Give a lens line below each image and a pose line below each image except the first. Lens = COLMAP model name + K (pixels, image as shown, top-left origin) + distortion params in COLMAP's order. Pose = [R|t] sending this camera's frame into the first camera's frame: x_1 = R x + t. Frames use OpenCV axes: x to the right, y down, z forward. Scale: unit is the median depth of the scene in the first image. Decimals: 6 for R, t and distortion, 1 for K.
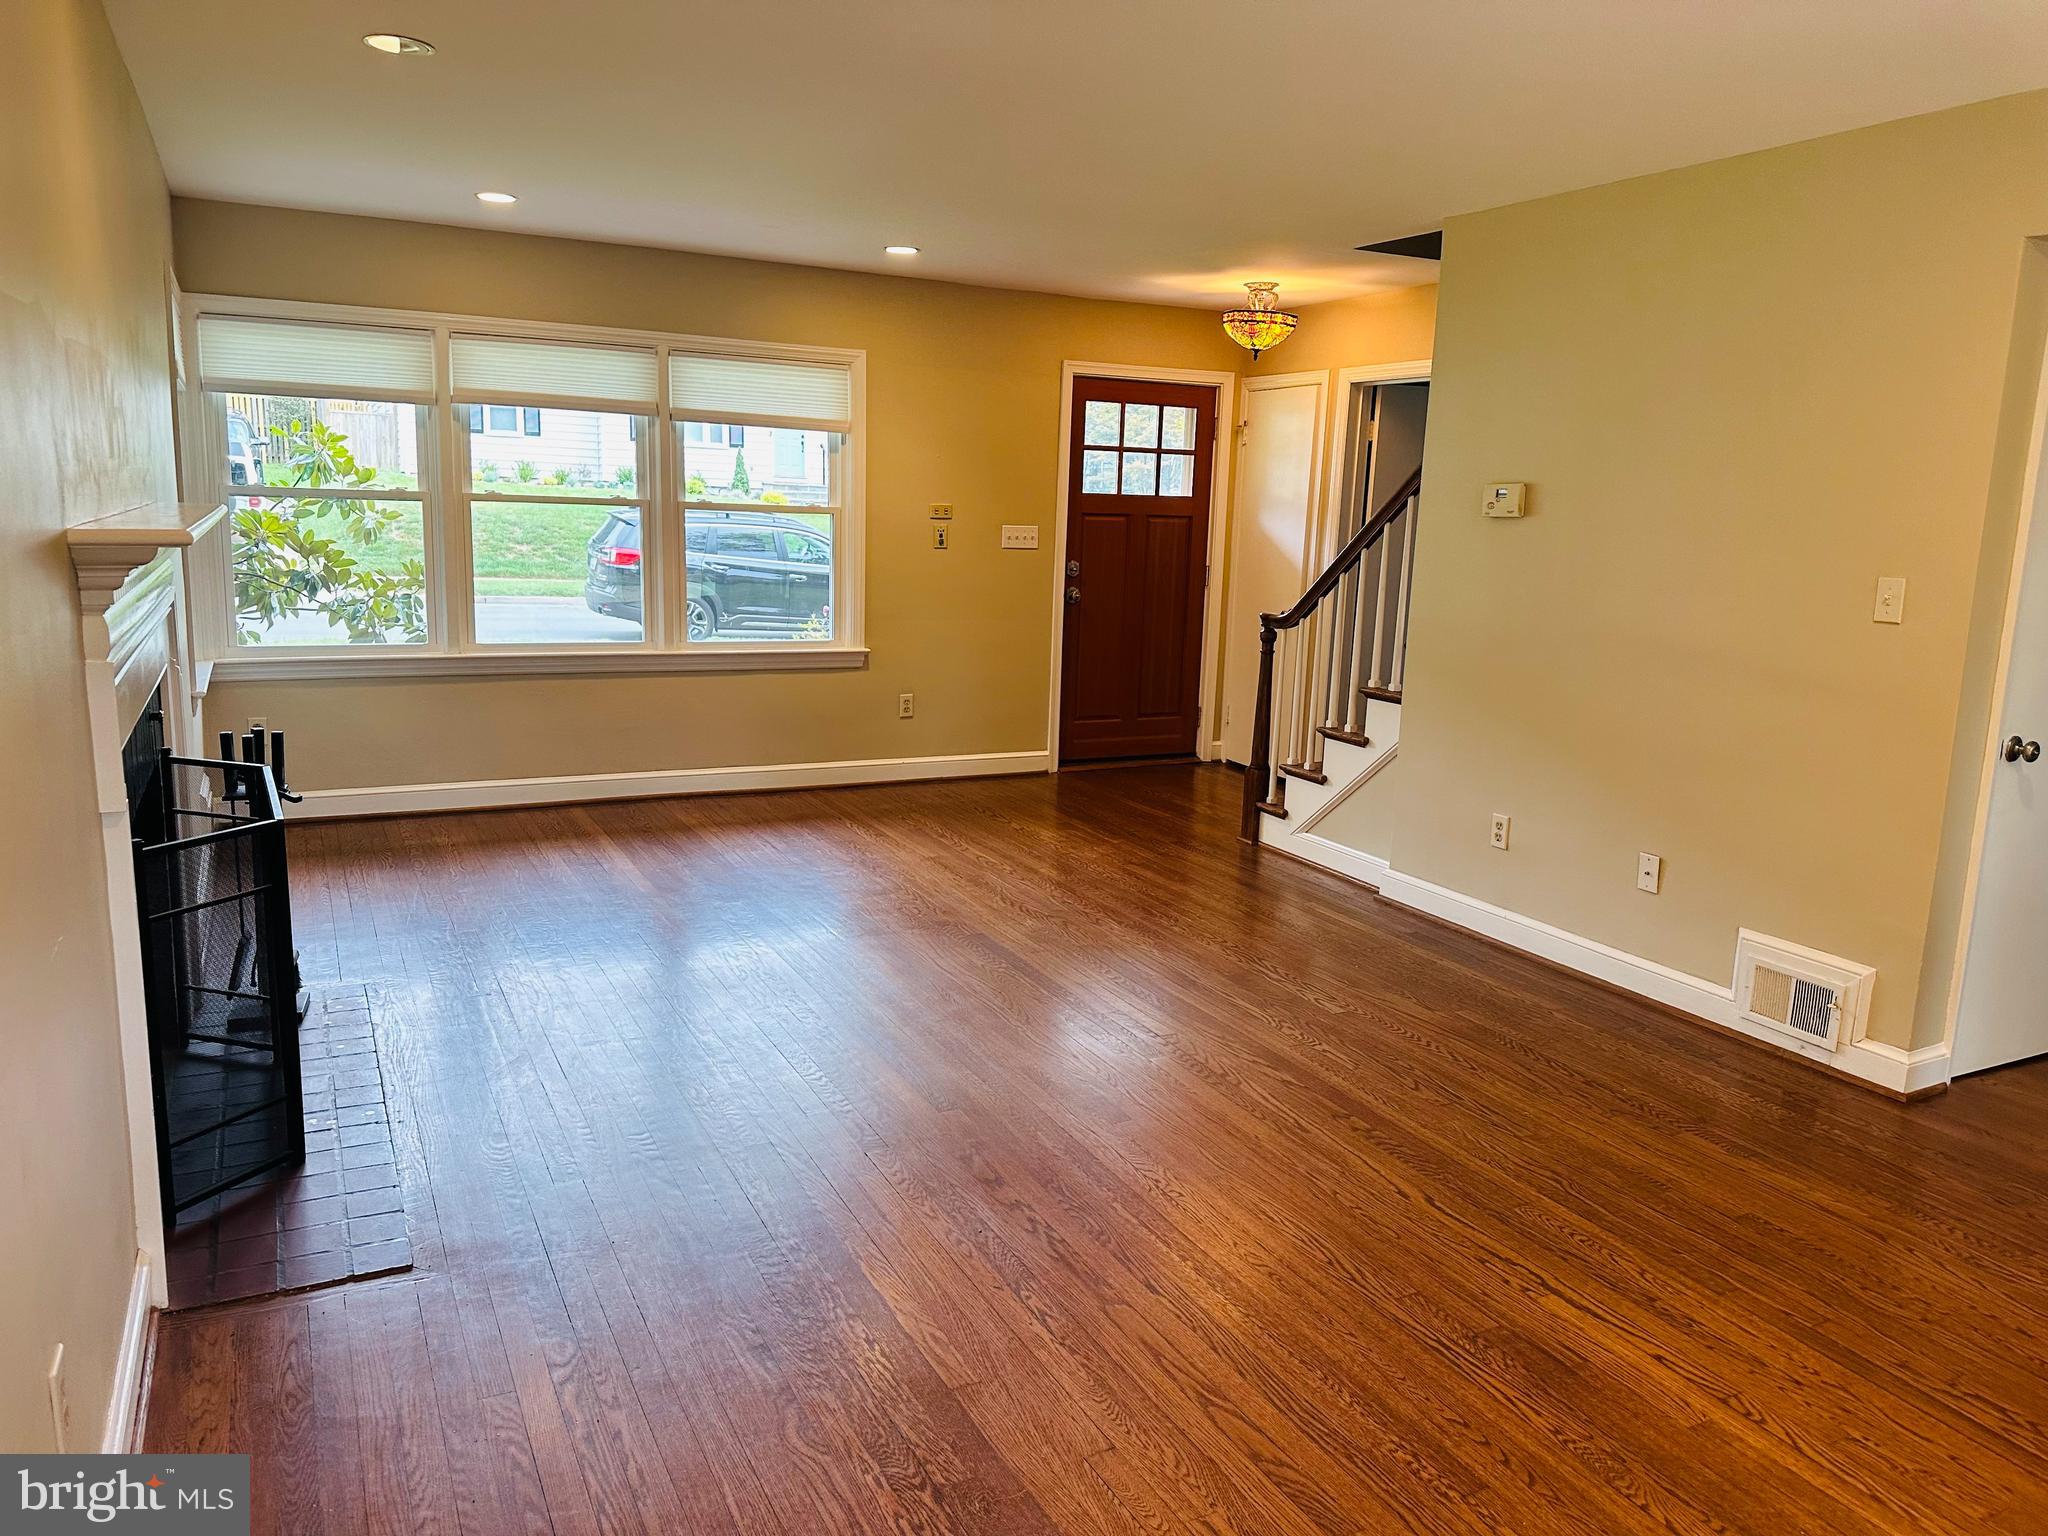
lens RADIAL K [[1460.1, 0, 1024.0], [0, 1460.1, 768.0], [0, 0, 1]] dist [0.022673, -0.021102]
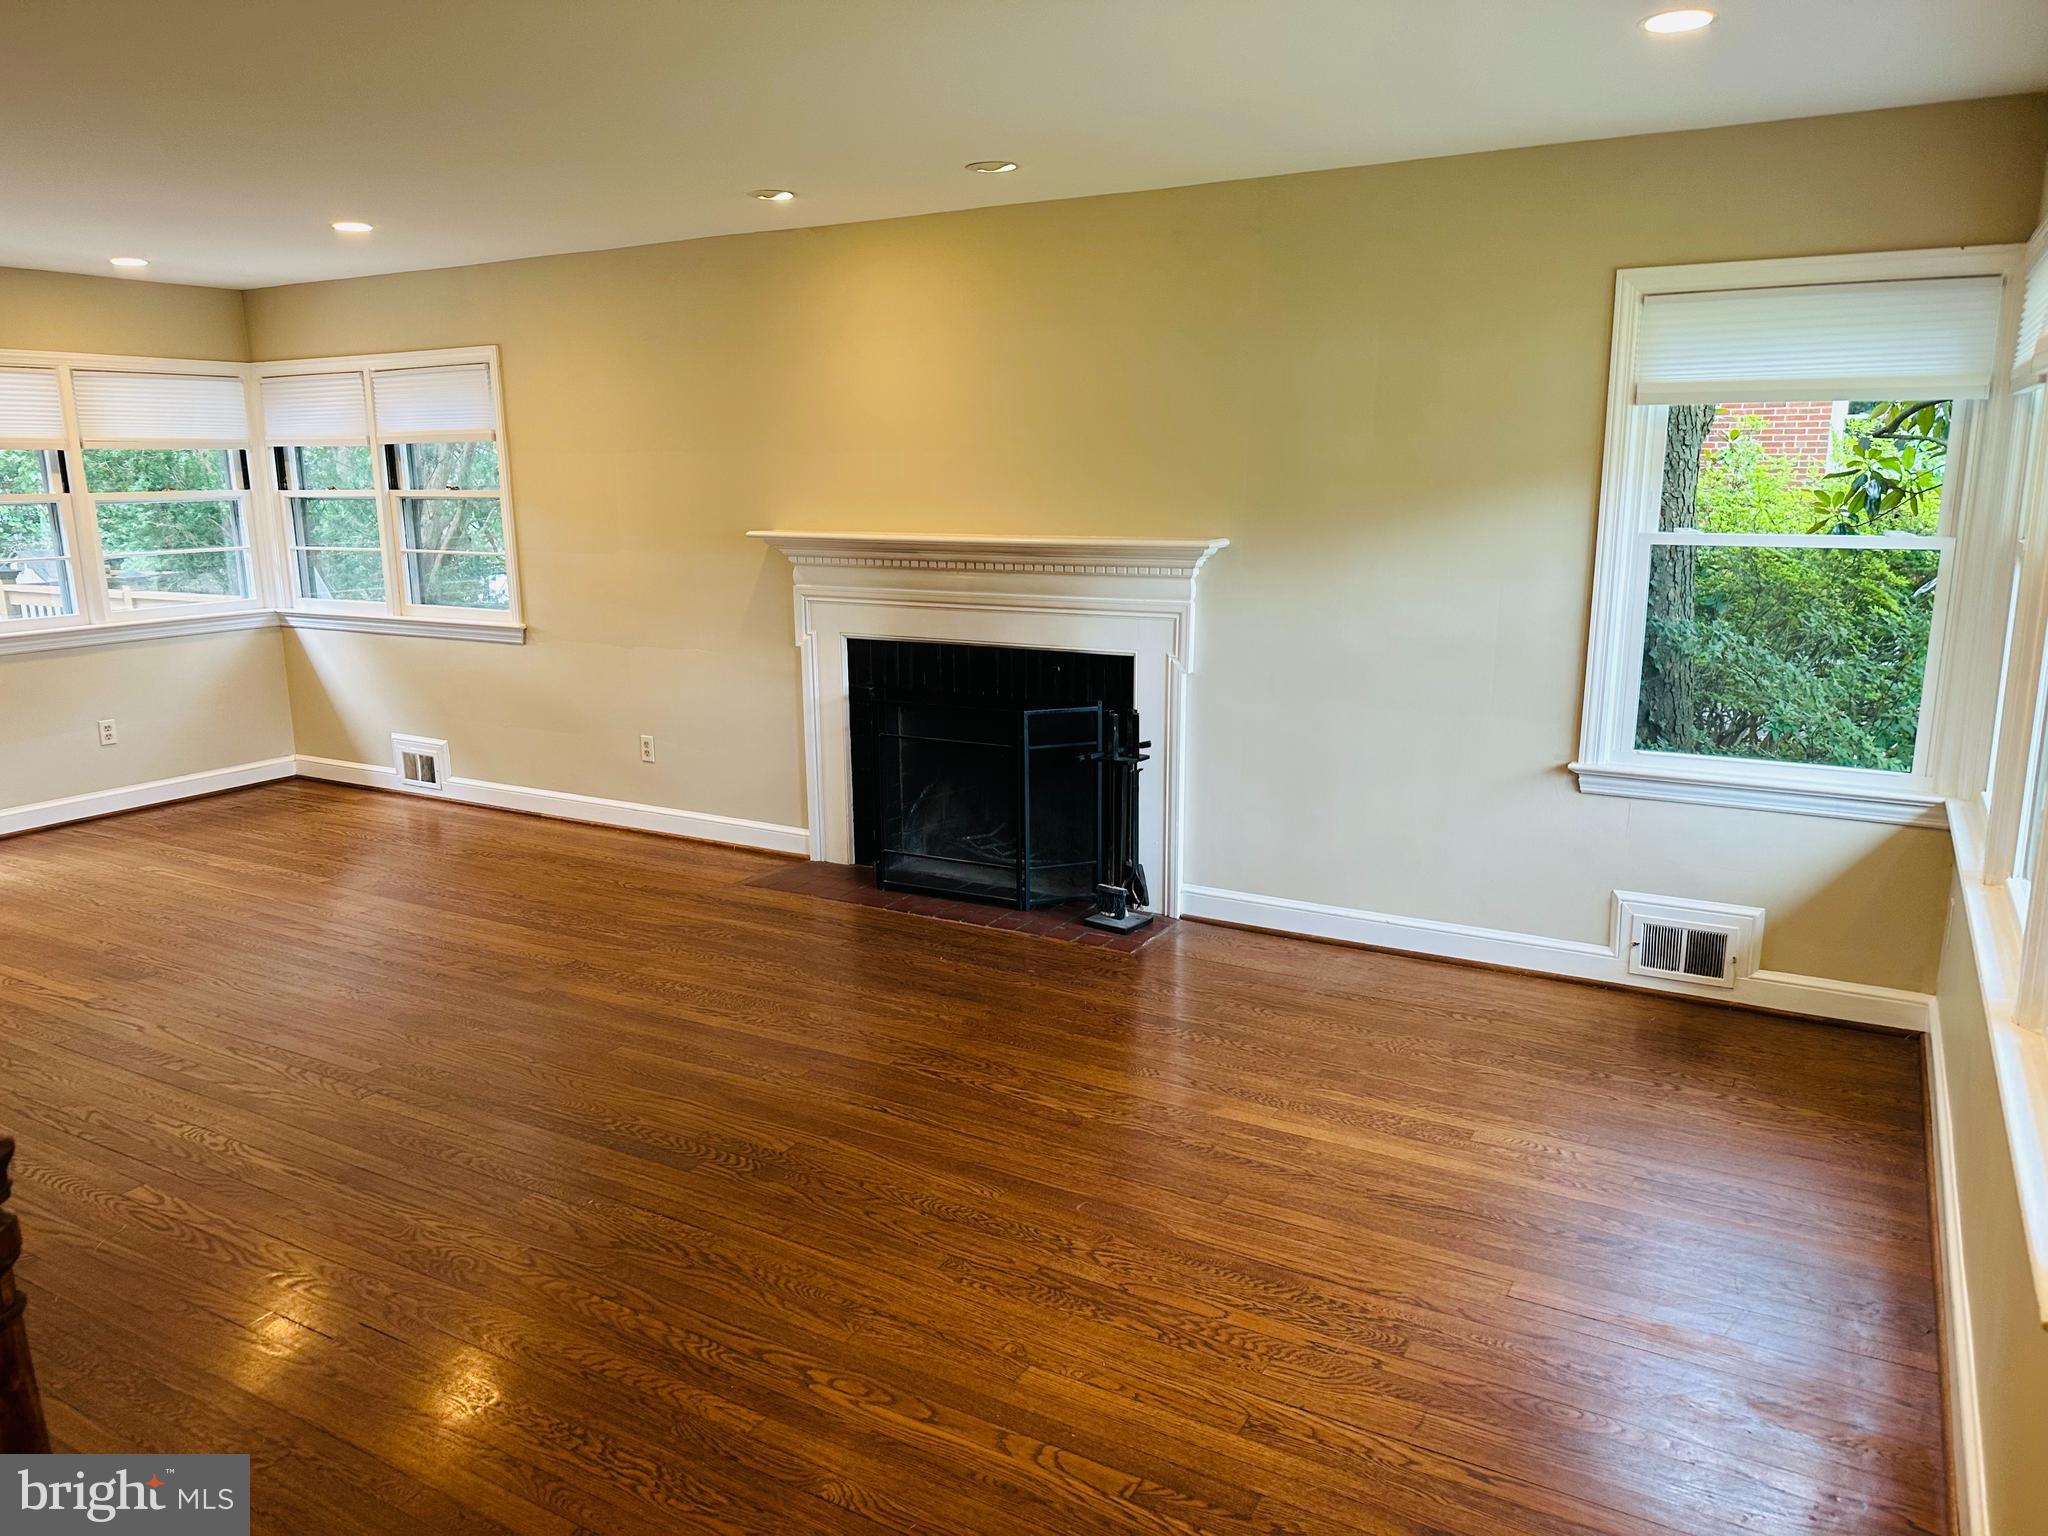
lens RADIAL K [[1438.2, 0, 1024.0], [0, 1438.2, 768.0], [0, 0, 1]] dist [0.050902, -0.071215]
pose [[-0.839306, 0.086492, -0.536735, 0.188152], [-0.119559, 0.933730, 0.337423, -0.313081], [0.530350, 0.347373, -0.773344, 1.545090]]
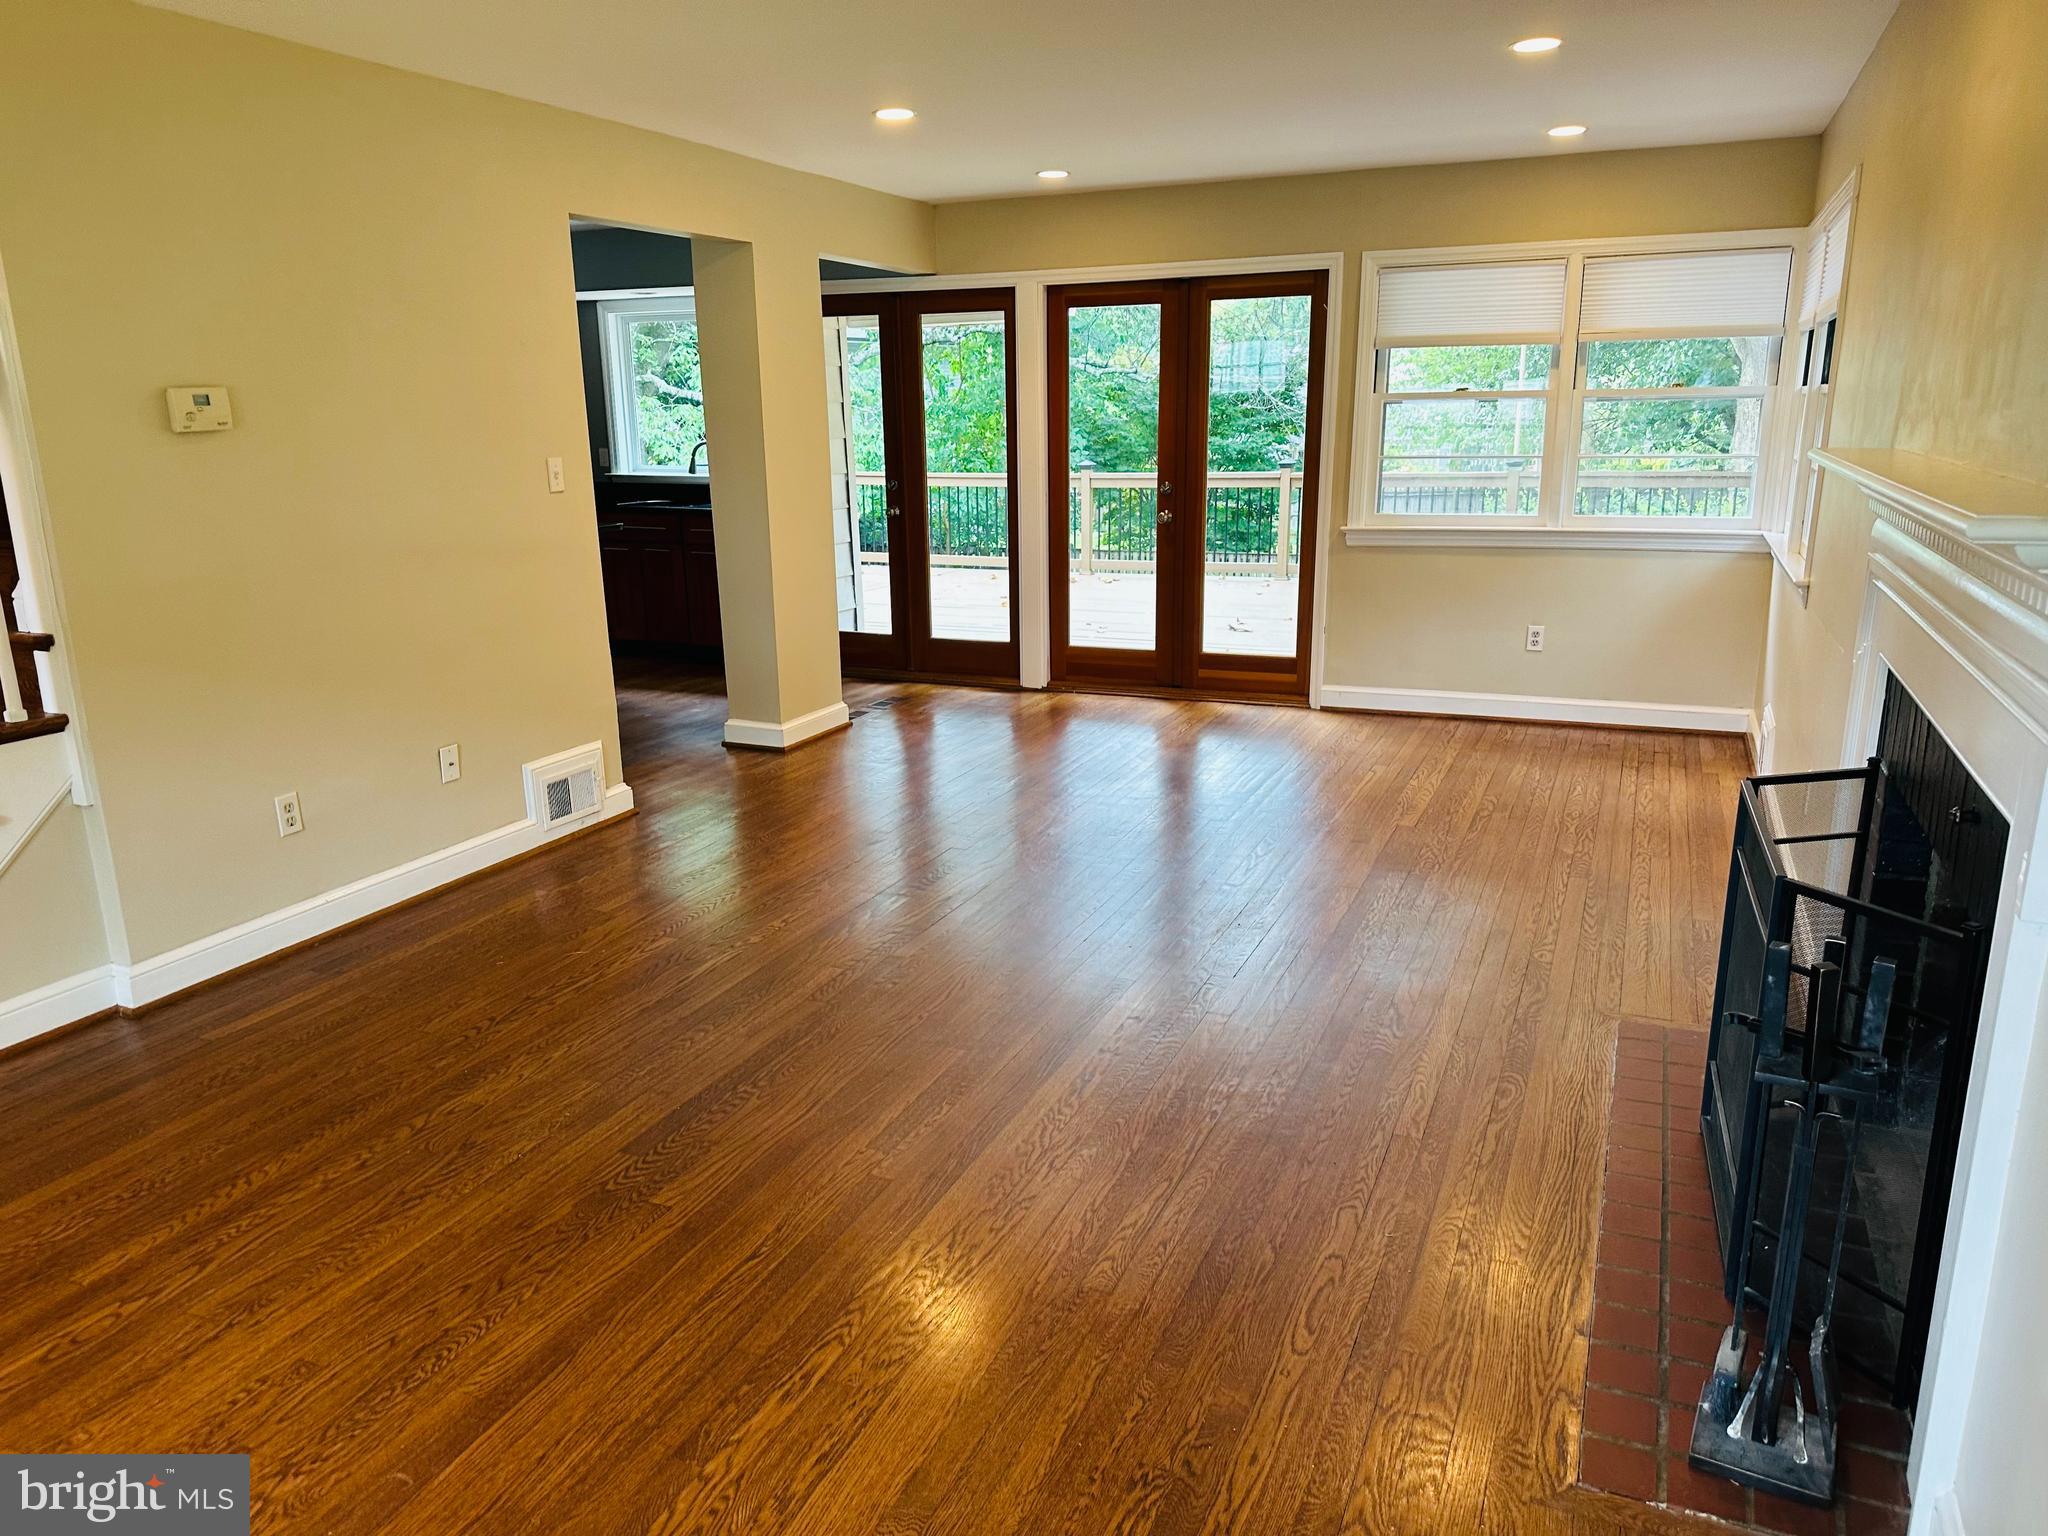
lens RADIAL K [[1438.2, 0, 1024.0], [0, 1438.2, 768.0], [0, 0, 1]] dist [0.050902, -0.071215]
pose [[-0.633771, -0.216009, 0.742748, -0.550547], [0.134155, 0.914971, 0.380567, -0.241204], [-0.761798, 0.340836, -0.550904, 1.149674]]
